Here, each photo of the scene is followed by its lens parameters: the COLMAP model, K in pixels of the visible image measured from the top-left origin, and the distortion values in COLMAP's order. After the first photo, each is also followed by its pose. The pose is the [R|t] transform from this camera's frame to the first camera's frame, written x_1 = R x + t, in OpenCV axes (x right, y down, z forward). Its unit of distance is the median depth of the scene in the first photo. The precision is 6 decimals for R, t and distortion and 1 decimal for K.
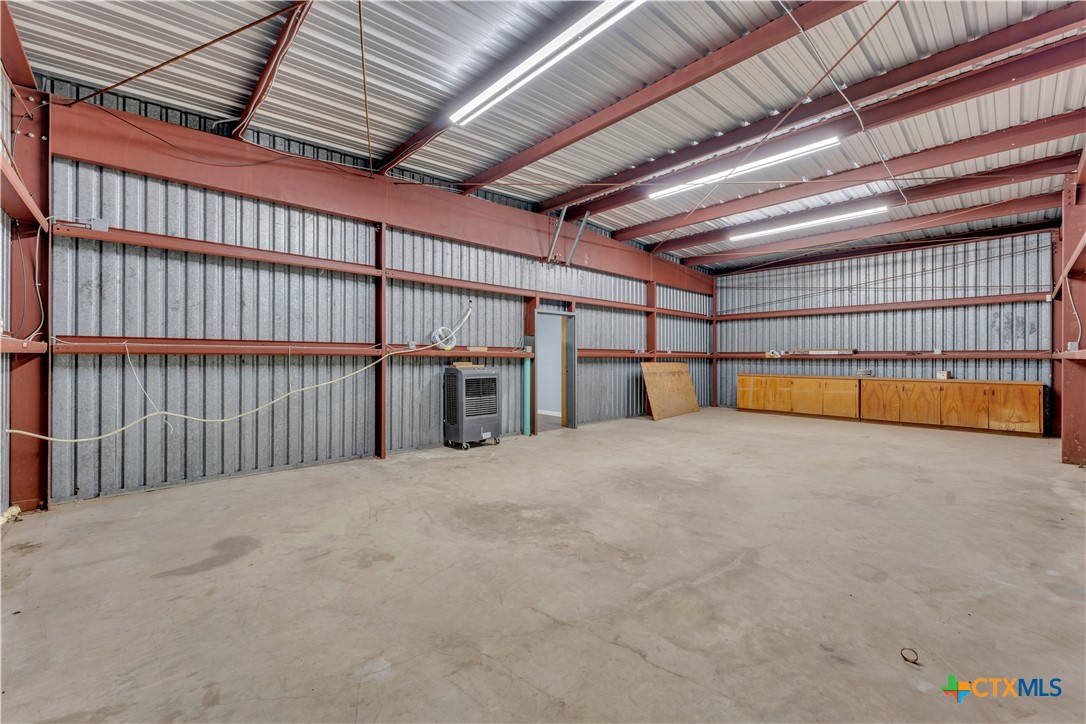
lens RADIAL K [[447.1, 0, 543.0], [0, 447.1, 362.0], [0, 0, 1]] dist [0.001013, 0.000247]
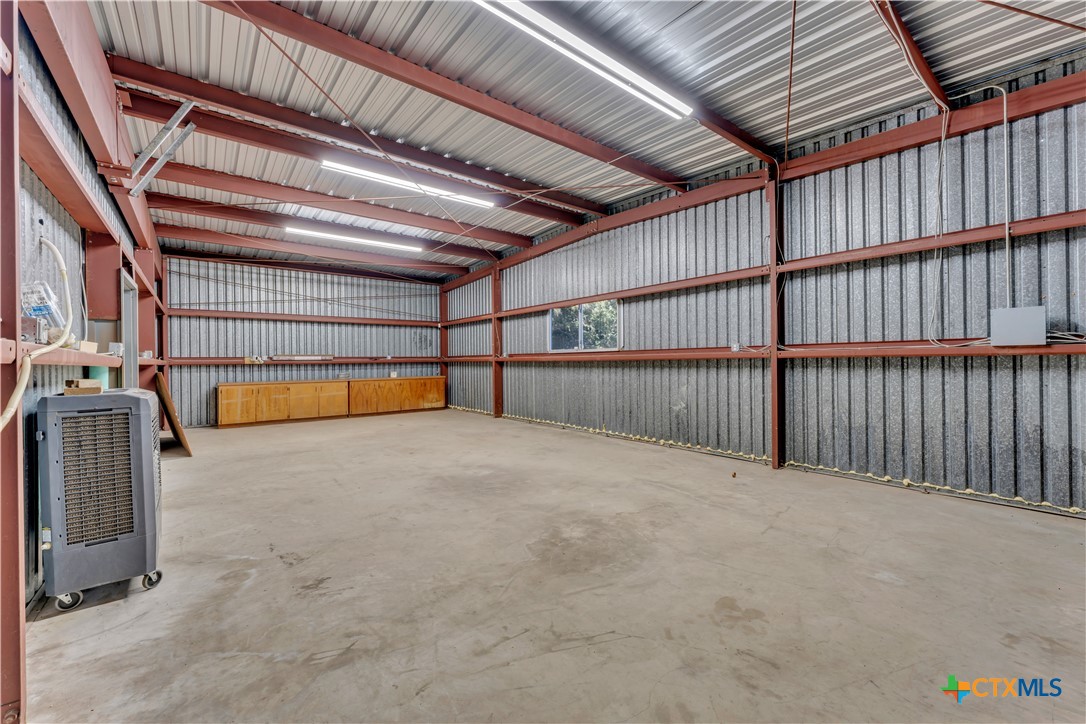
lens RADIAL K [[437.3, 0, 543.0], [0, 437.3, 362.0], [0, 0, 1]] dist [-0.003152, 0.000143]
pose [[0.072658, -0.006153, 0.997338, -0.455971], [0.020851, 0.999772, 0.004649, -0.006756], [-0.997139, 0.020458, 0.072769, 0.492643]]
